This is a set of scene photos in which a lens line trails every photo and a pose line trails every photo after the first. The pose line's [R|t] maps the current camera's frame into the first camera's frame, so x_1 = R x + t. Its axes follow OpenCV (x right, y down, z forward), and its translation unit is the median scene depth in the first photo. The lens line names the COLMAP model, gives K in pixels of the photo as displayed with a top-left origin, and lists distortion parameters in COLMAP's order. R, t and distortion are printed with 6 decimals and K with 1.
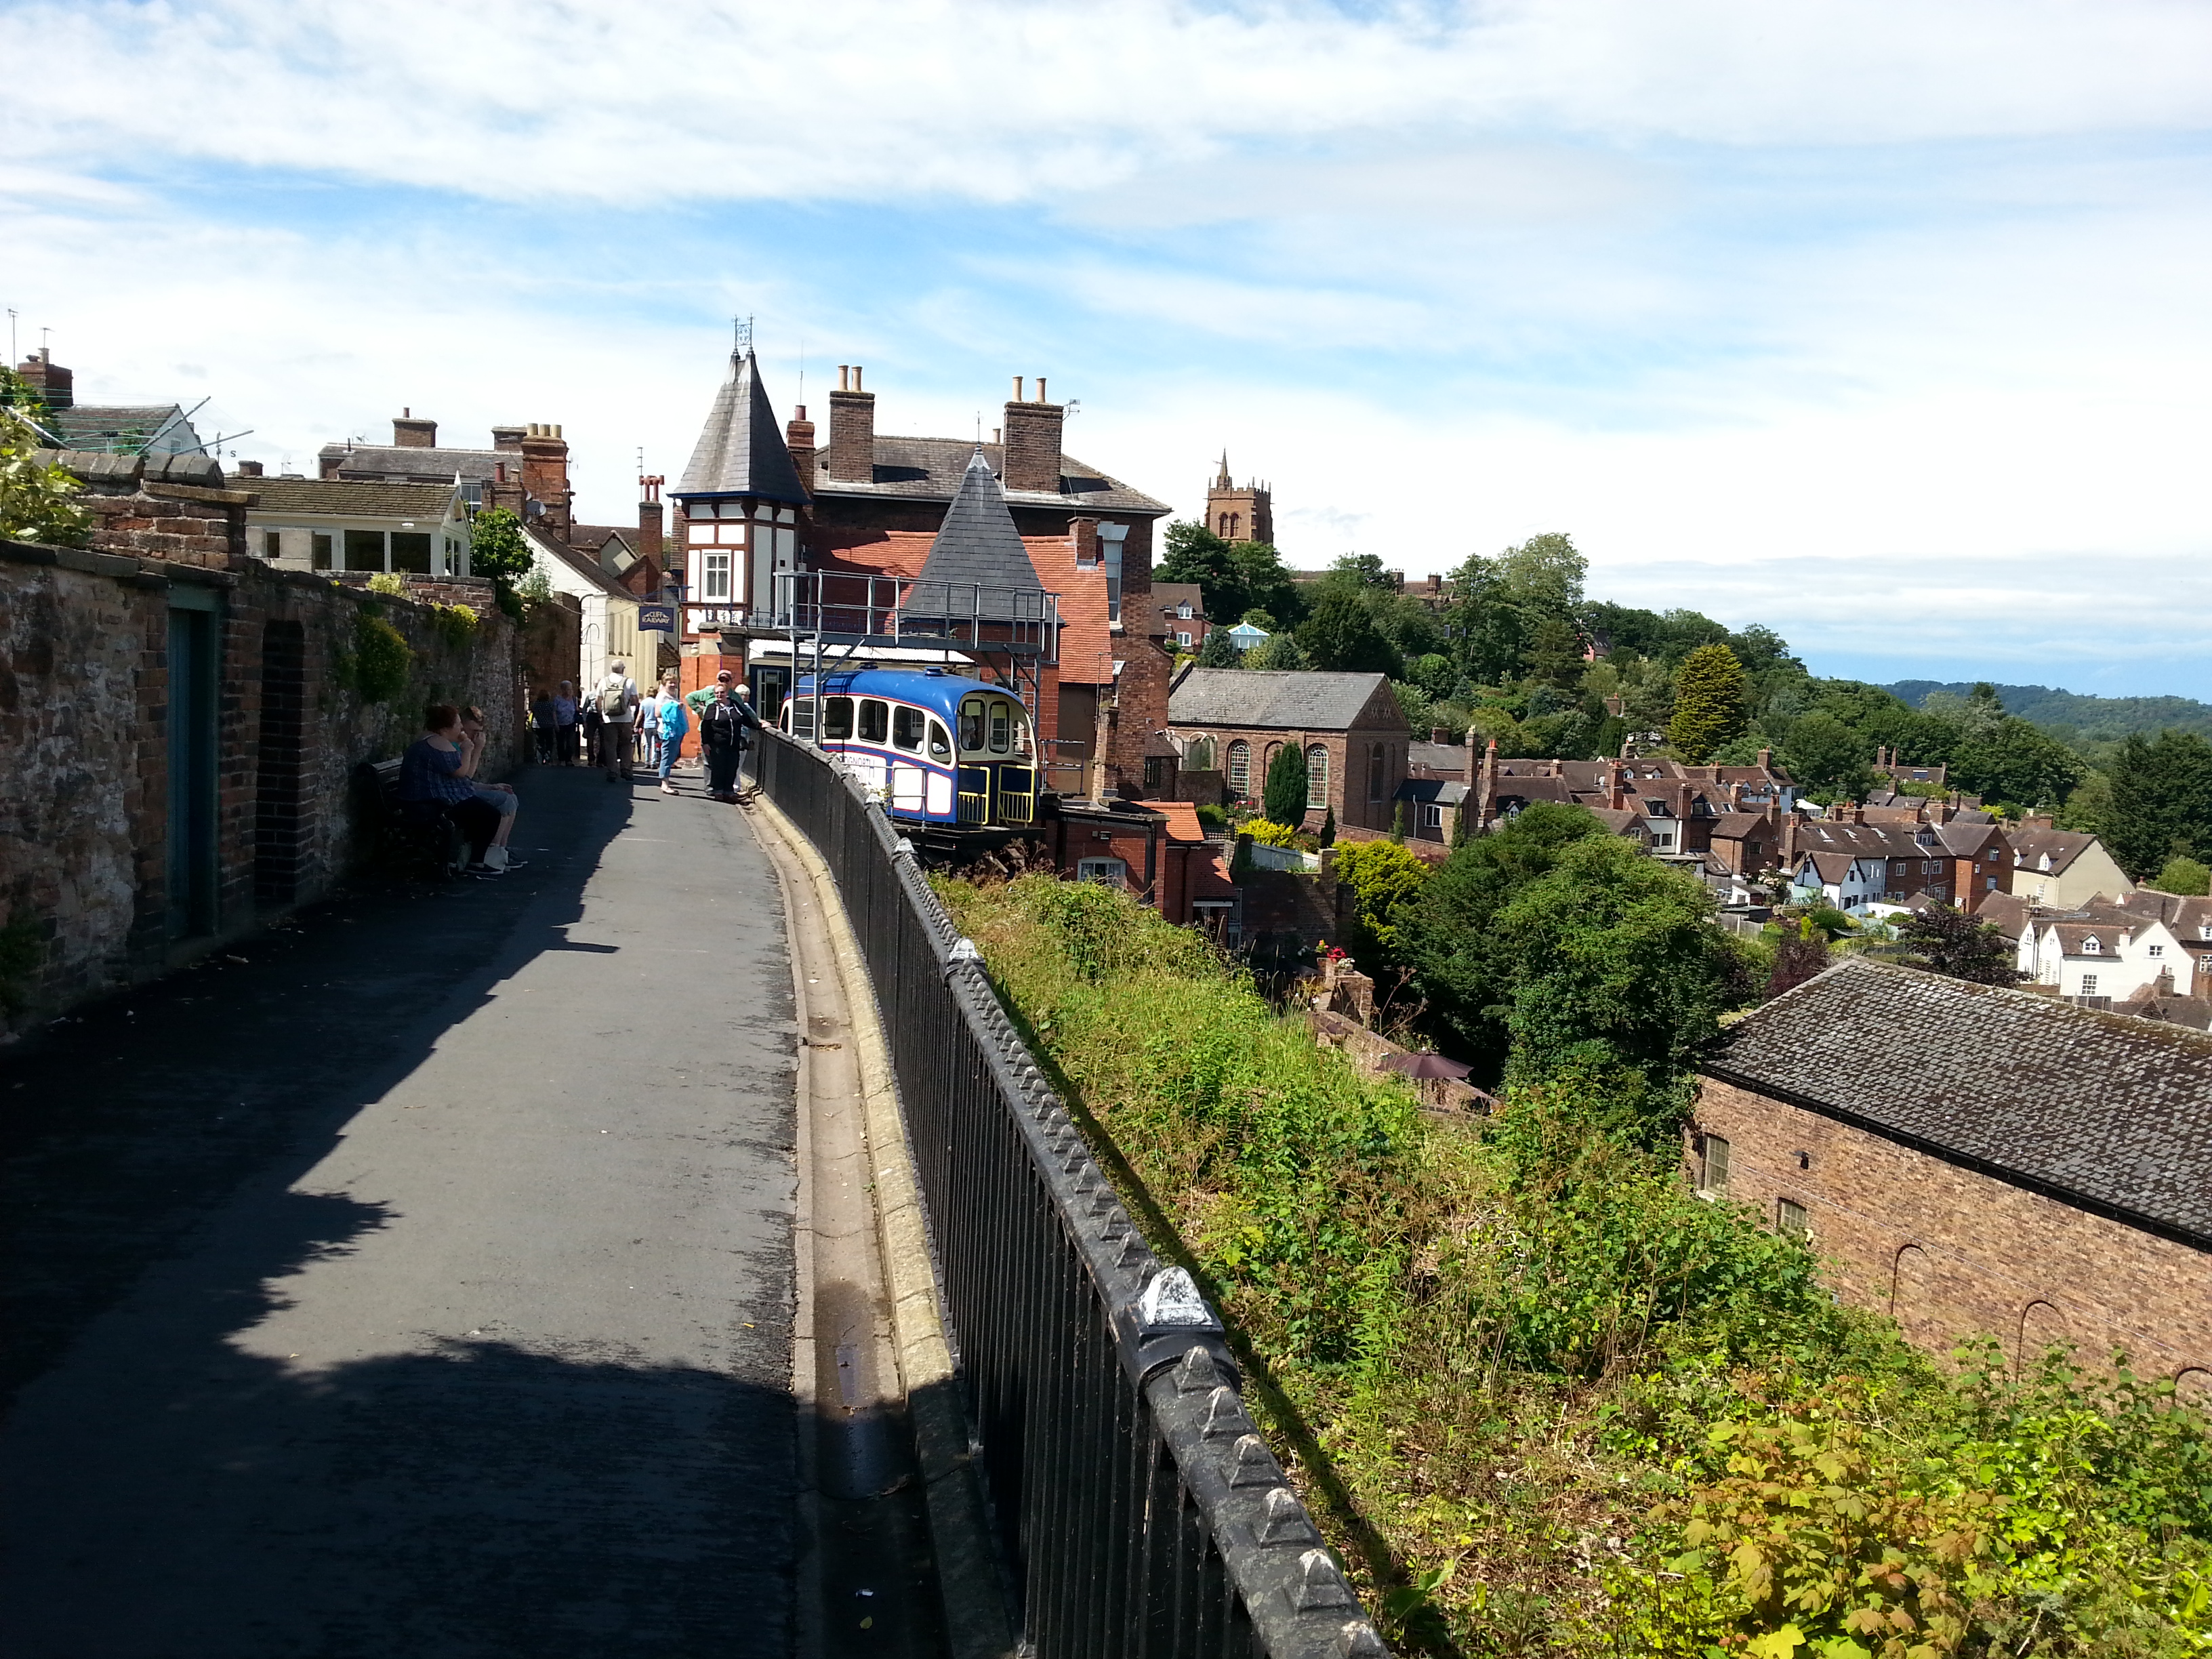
lens RADIAL K [[1831.1, 0, 1138.4], [0, 1831.1, 816.0], [0, 0, 1]] dist [0.027428, -0.078592]
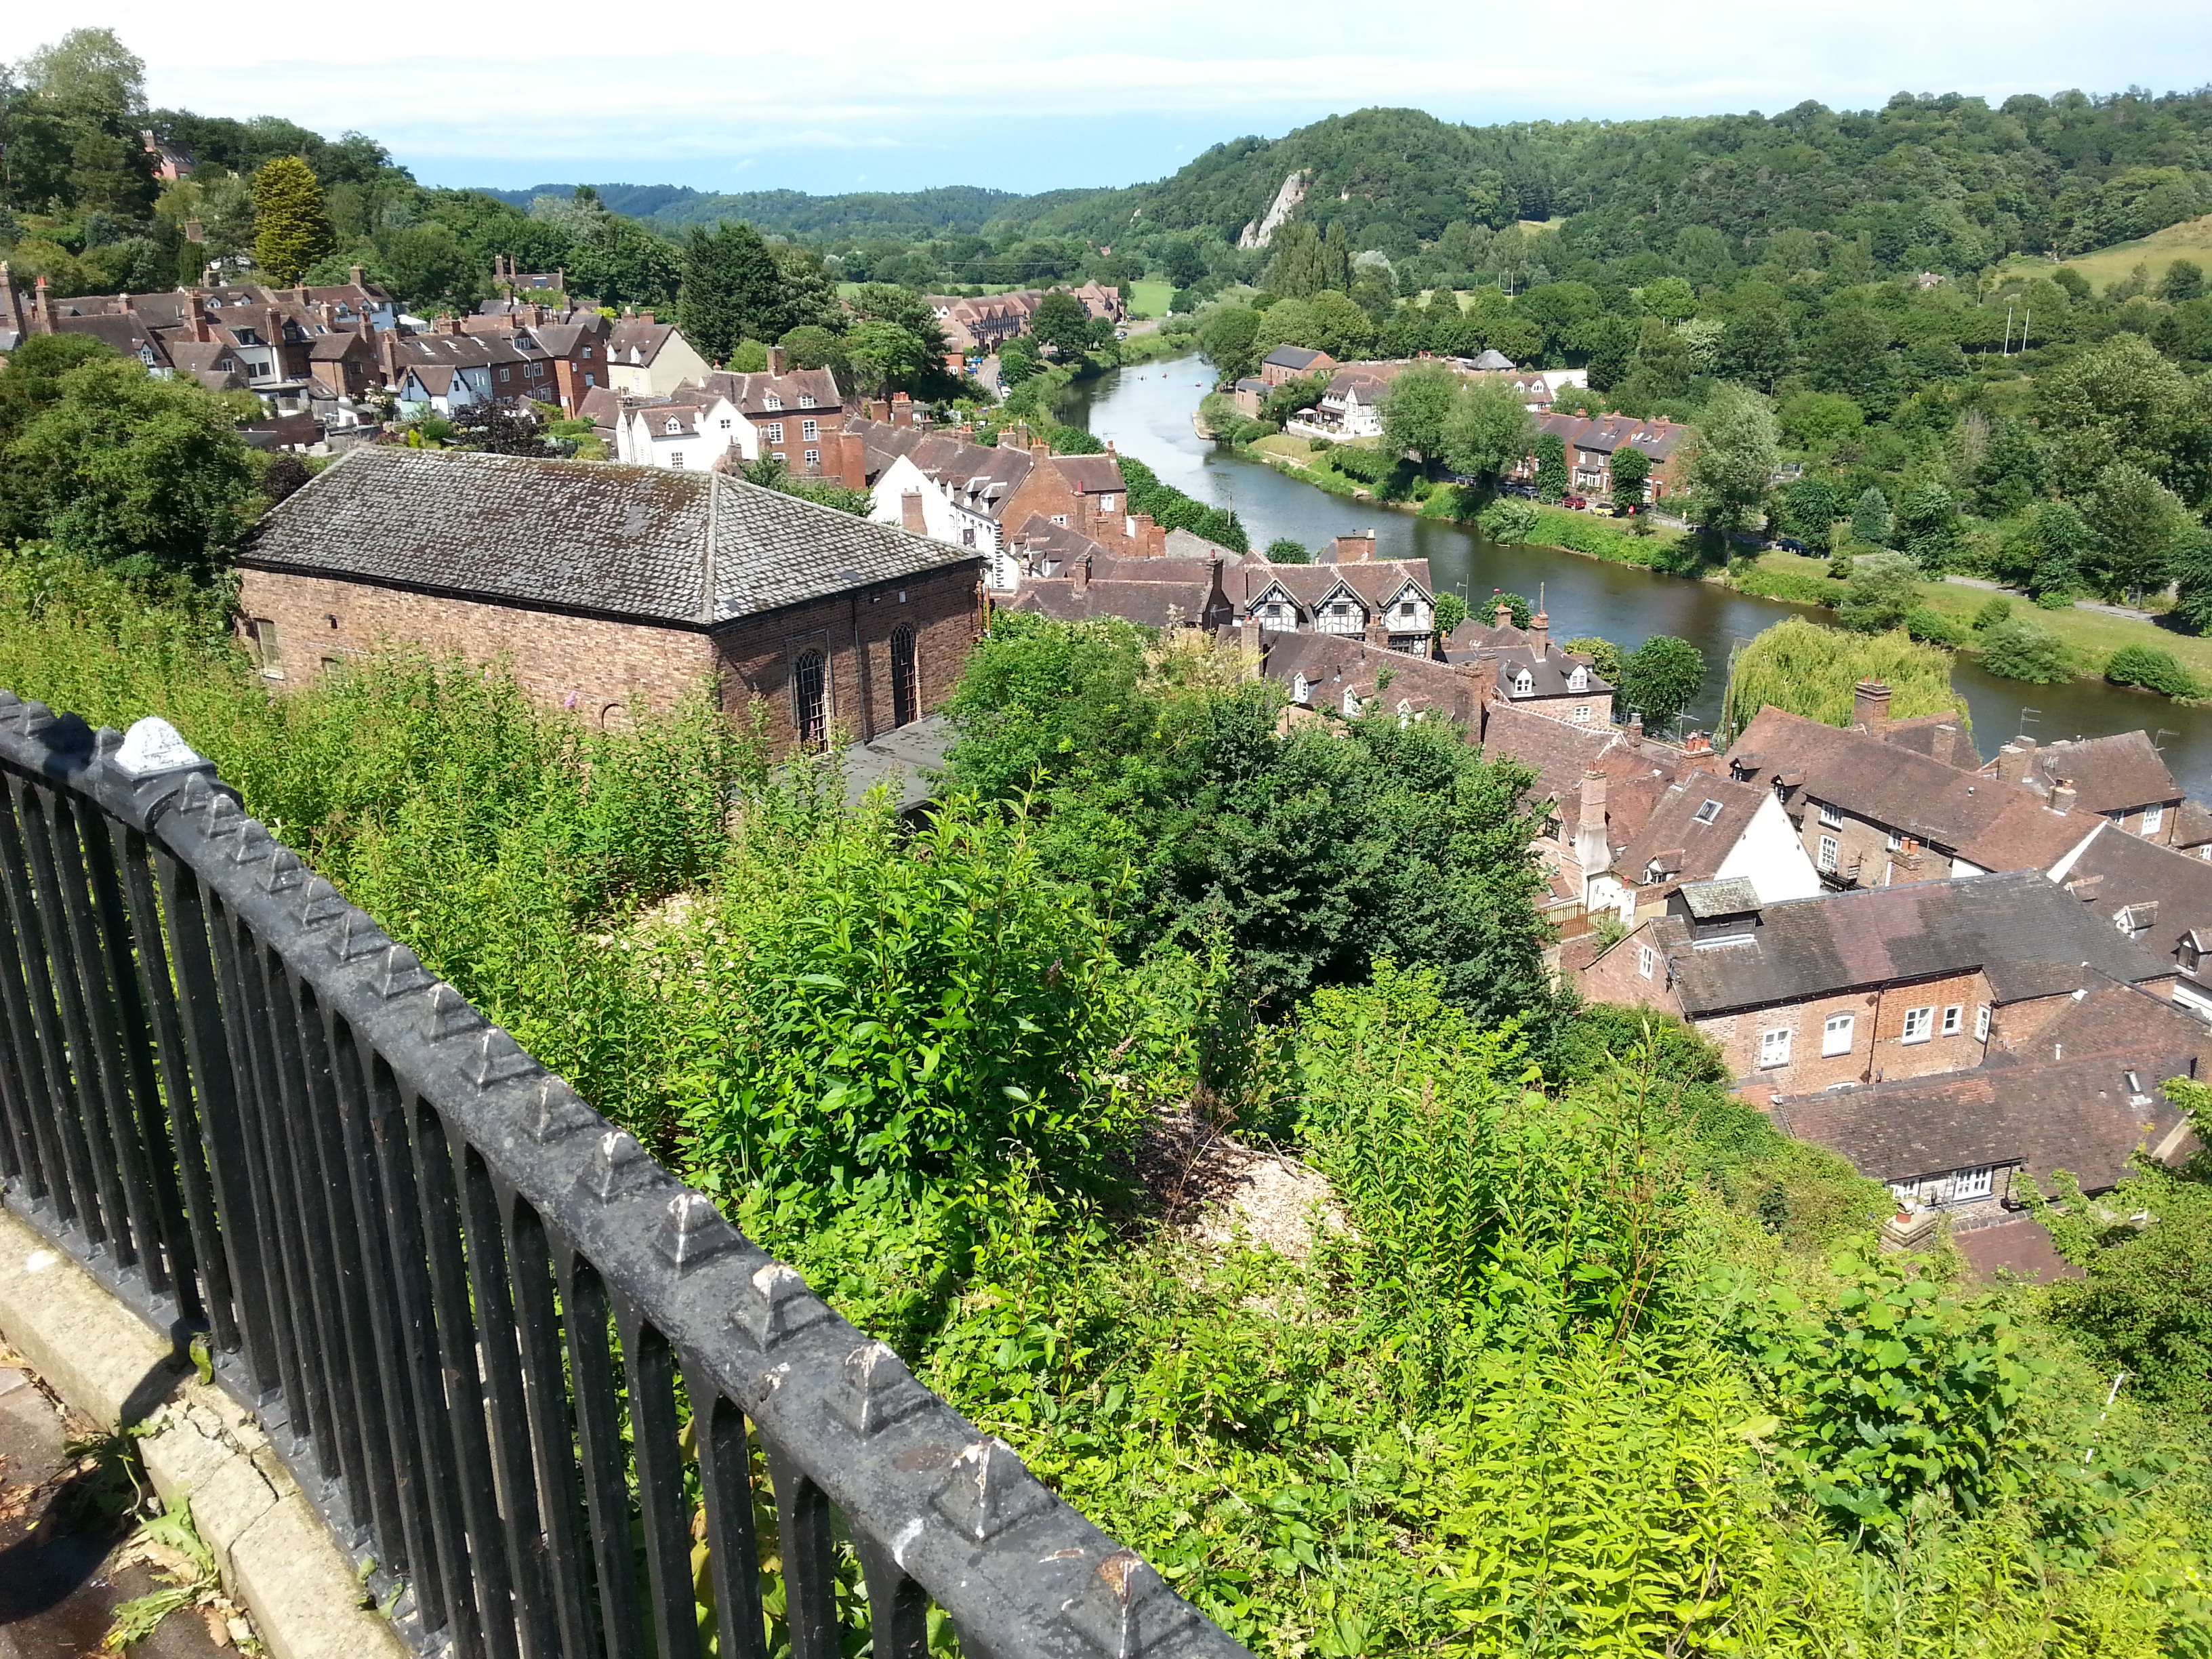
lens RADIAL K [[1831.1, 0, 1128.7], [0, 1831.1, 836.5], [0, 0, 1]] dist [0.027428, -0.078592]
pose [[0.772943, -0.249035, 0.583558, 0.036631], [0.087511, 0.952804, 0.290700, 0.021883], [-0.628411, -0.173627, 0.758257, -0.246985]]
